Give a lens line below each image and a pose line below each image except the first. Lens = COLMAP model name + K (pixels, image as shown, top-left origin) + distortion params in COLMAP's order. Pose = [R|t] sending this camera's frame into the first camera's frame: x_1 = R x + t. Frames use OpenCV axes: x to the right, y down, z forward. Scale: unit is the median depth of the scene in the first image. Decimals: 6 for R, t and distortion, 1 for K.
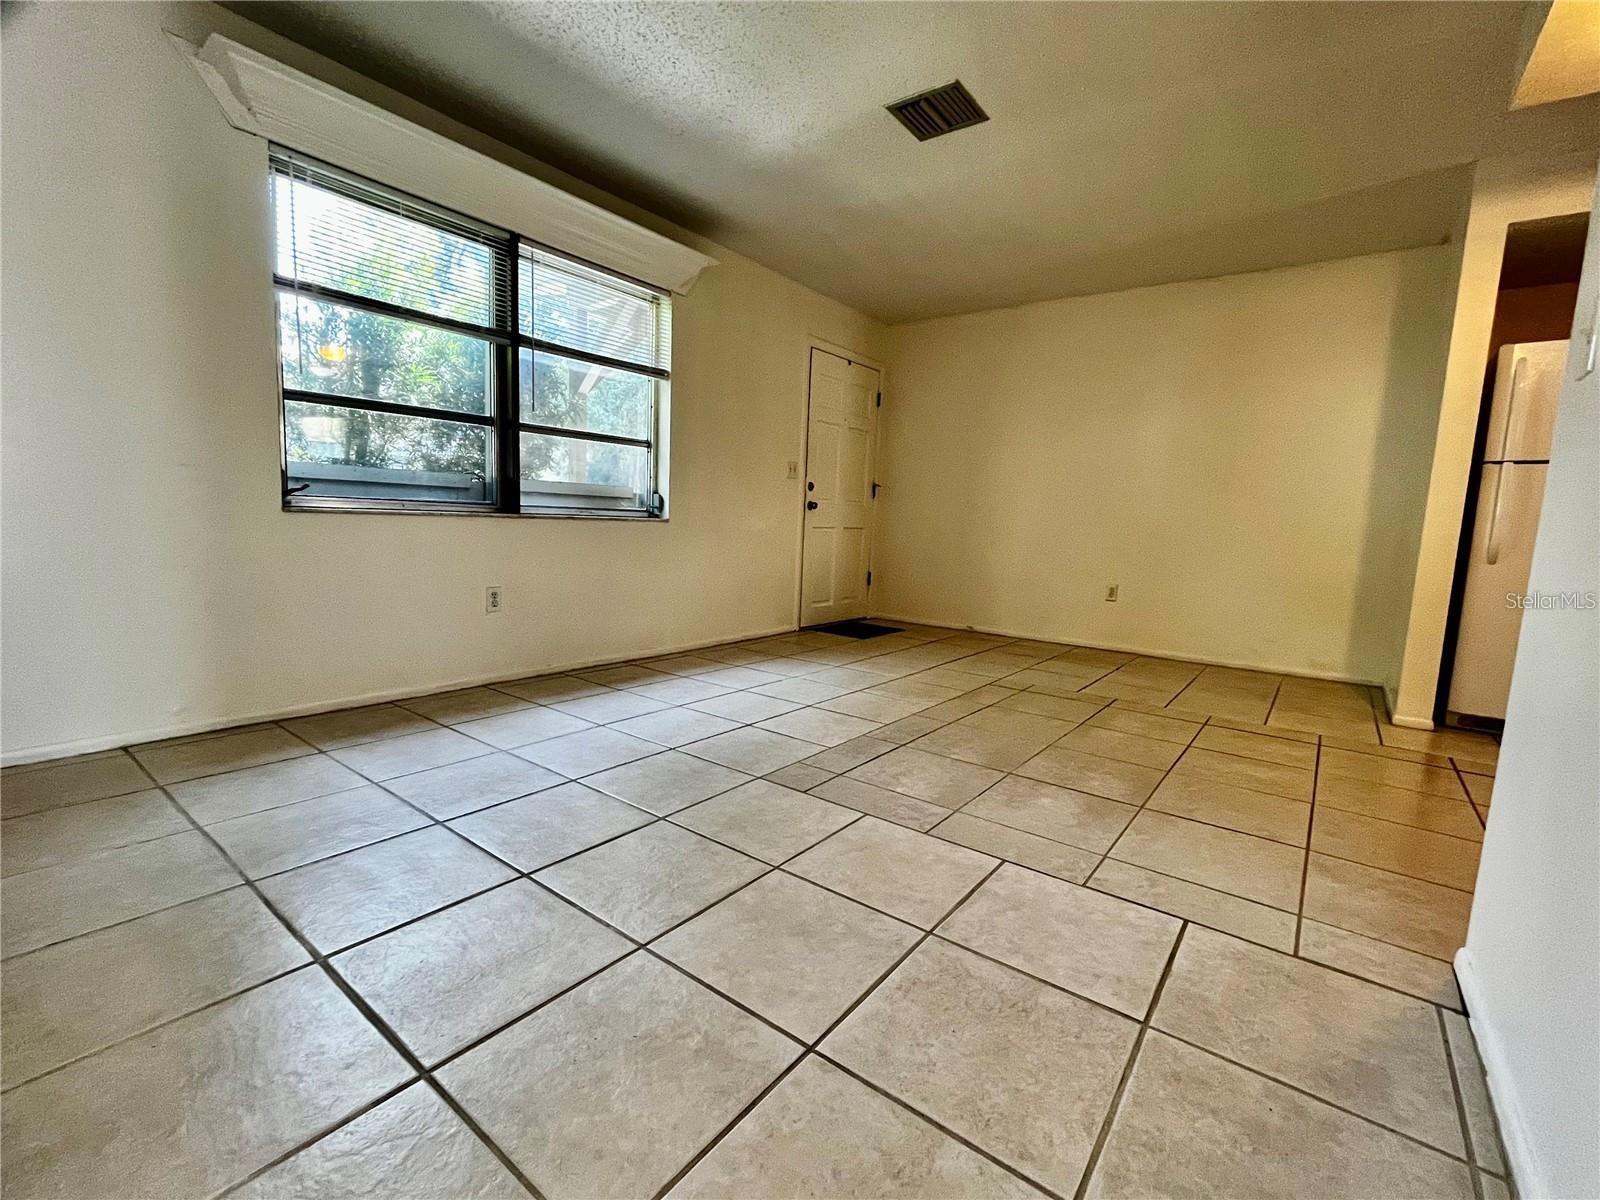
lens RADIAL K [[701.3, 0, 802.5], [0, 701.3, 597.8], [0, 0, 1]] dist [-0.002676, 0.000479]
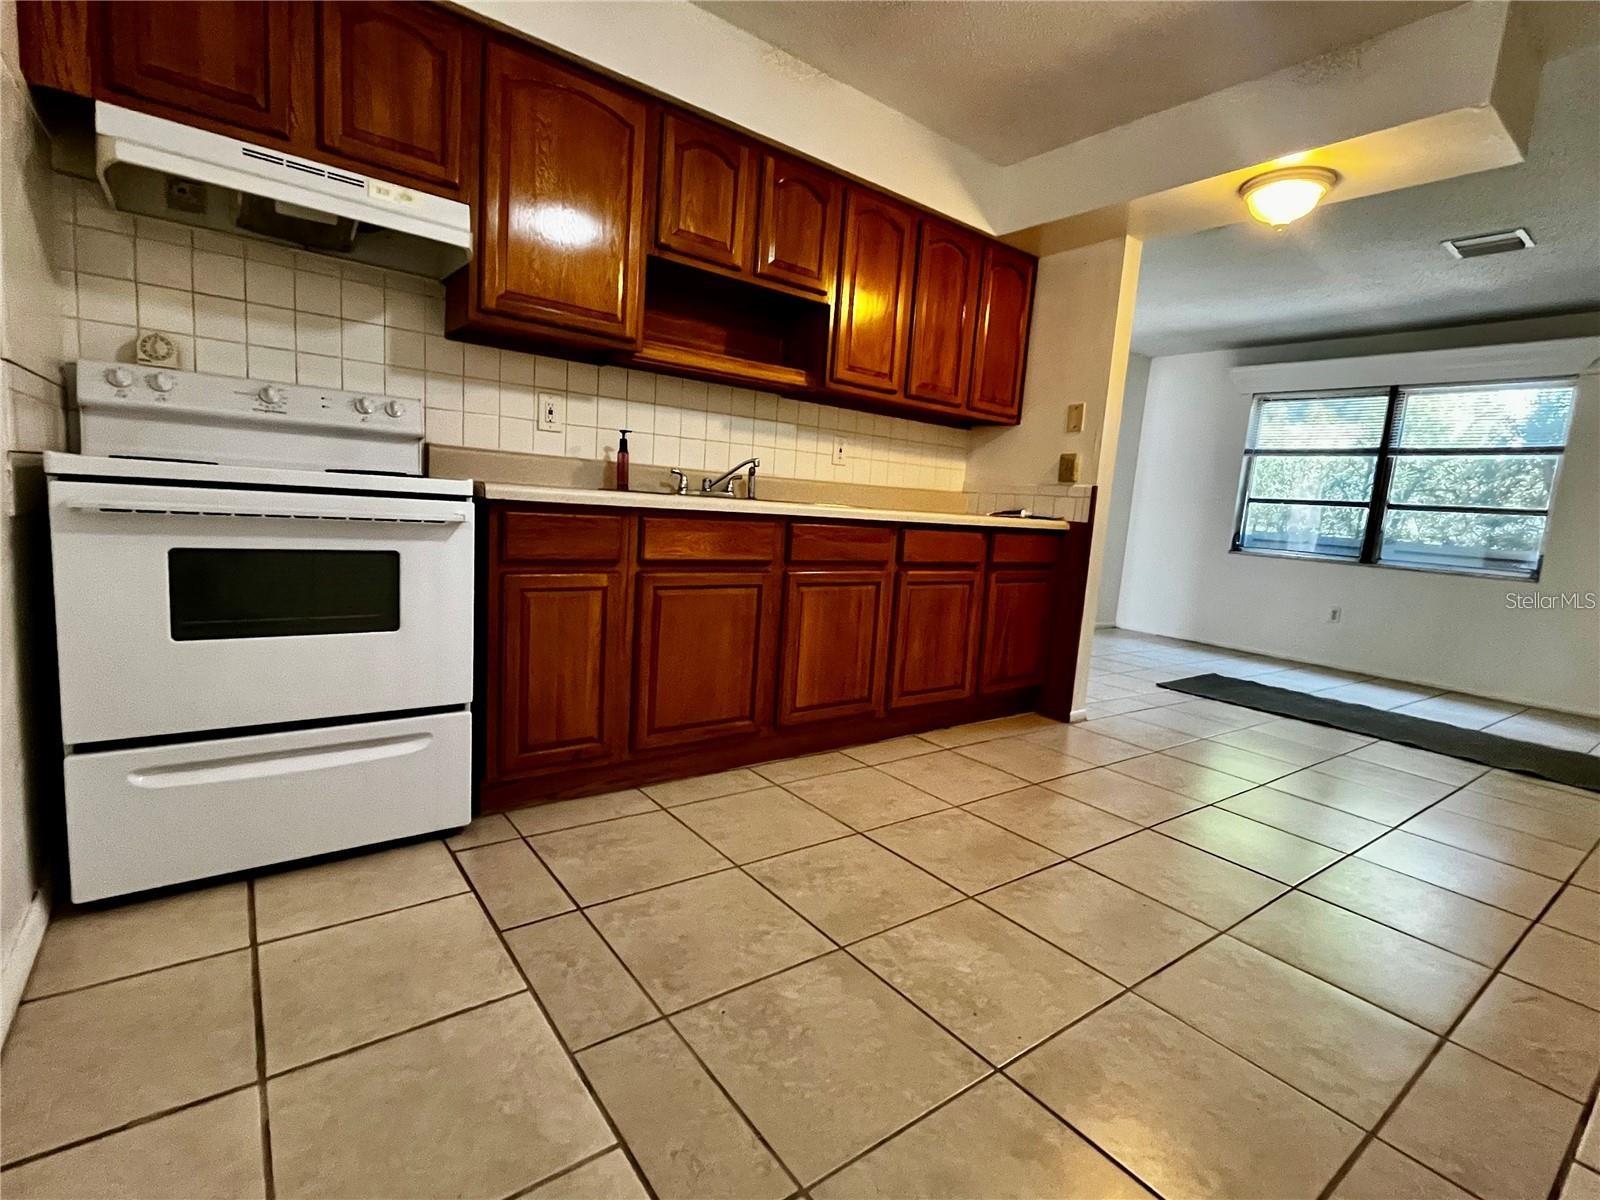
lens RADIAL K [[753.9, 0, 800.8], [0, 753.9, 602.8], [0, 0, 1]] dist [-0.003283, 0.000087]
pose [[-0.269441, 0.065675, -0.960775, 1.850024], [-0.196804, 0.972861, 0.121693, 0.007102], [0.942693, 0.221873, -0.249204, 0.330858]]
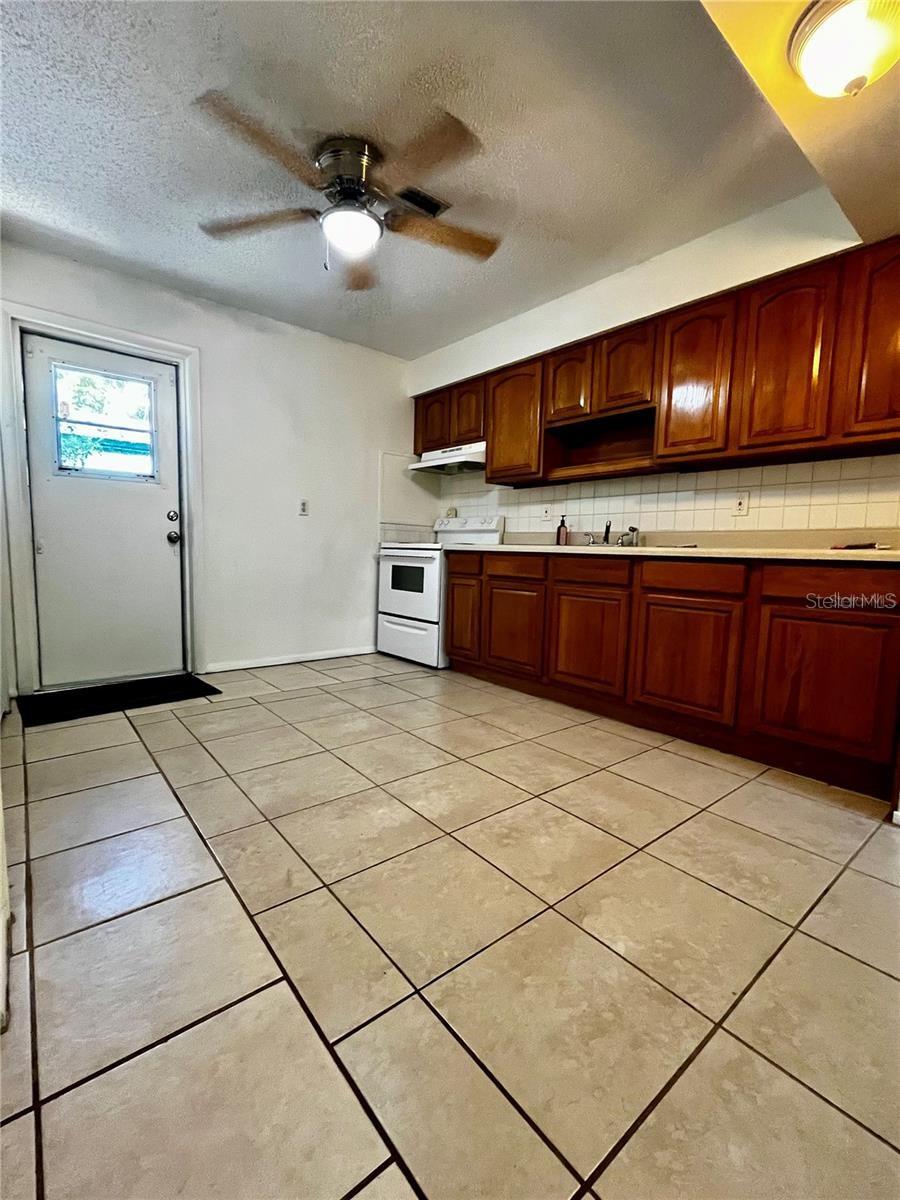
lens RADIAL K [[522.3, 0, 450.3], [0, 522.3, 600.6], [0, 0, 1]] dist [-0.002671, 0.000370]
pose [[-0.970972, -0.093218, 0.220283, 0.933245], [-0.042915, 0.973883, 0.222958, -0.116552], [-0.235313, 0.207032, -0.949613, 1.163516]]
